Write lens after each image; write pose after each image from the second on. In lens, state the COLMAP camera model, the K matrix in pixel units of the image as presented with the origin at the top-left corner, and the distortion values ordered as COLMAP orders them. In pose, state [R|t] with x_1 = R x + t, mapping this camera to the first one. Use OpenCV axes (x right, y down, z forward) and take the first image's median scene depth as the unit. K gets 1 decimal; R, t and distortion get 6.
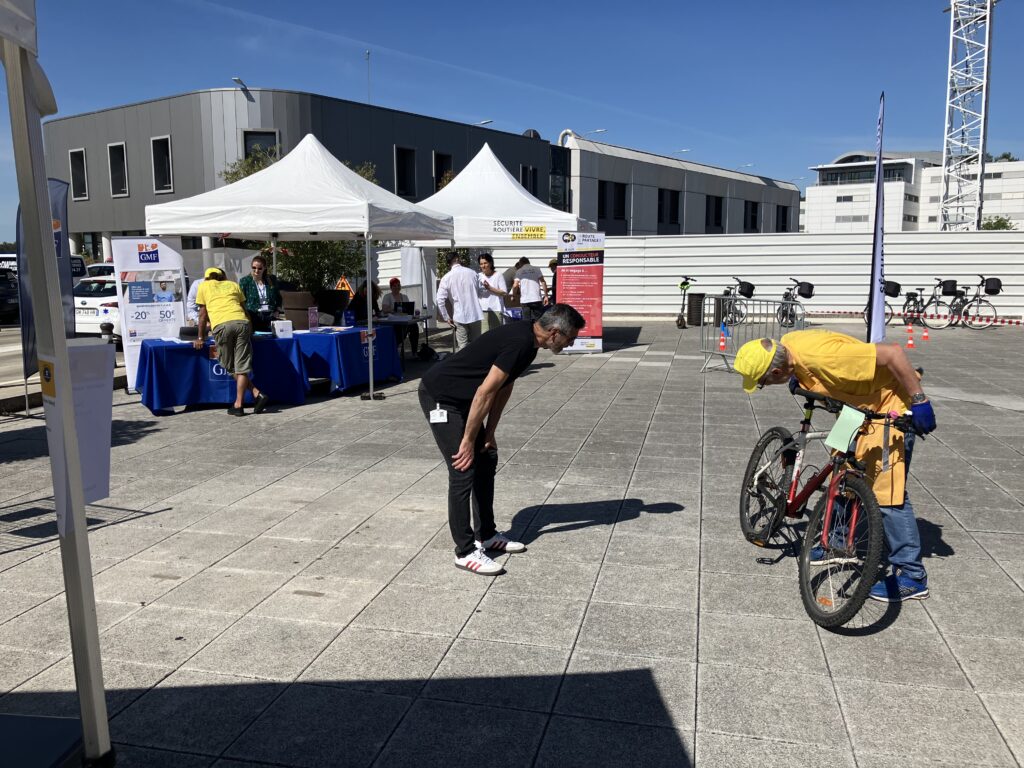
lens RADIAL K [[833.3, 0, 513.0], [0, 833.3, 386.8], [0, 0, 1]] dist [-0.015937, 0.003427]
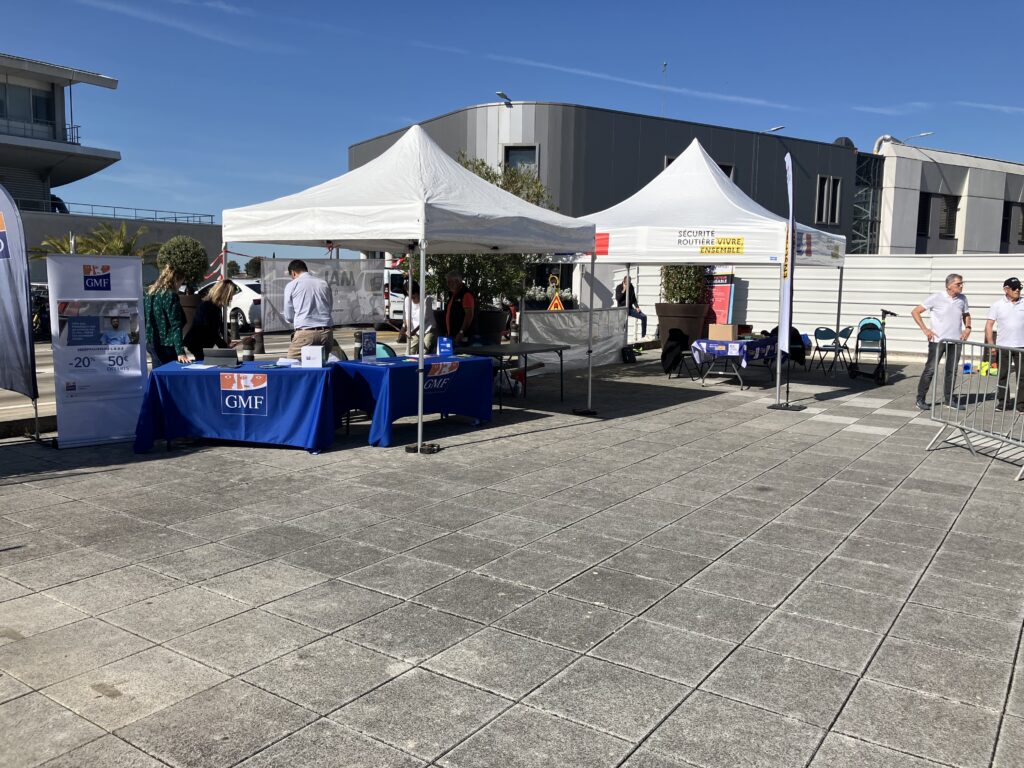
lens RADIAL K [[833.3, 0, 511.1], [0, 833.3, 381.1], [0, 0, 1]] dist [-0.015937, 0.003427]
pose [[0.930011, 0.064150, -0.361890, 0.188136], [-0.074283, 0.997137, -0.014140, -0.046060], [0.359947, 0.040032, 0.932113, 0.293633]]
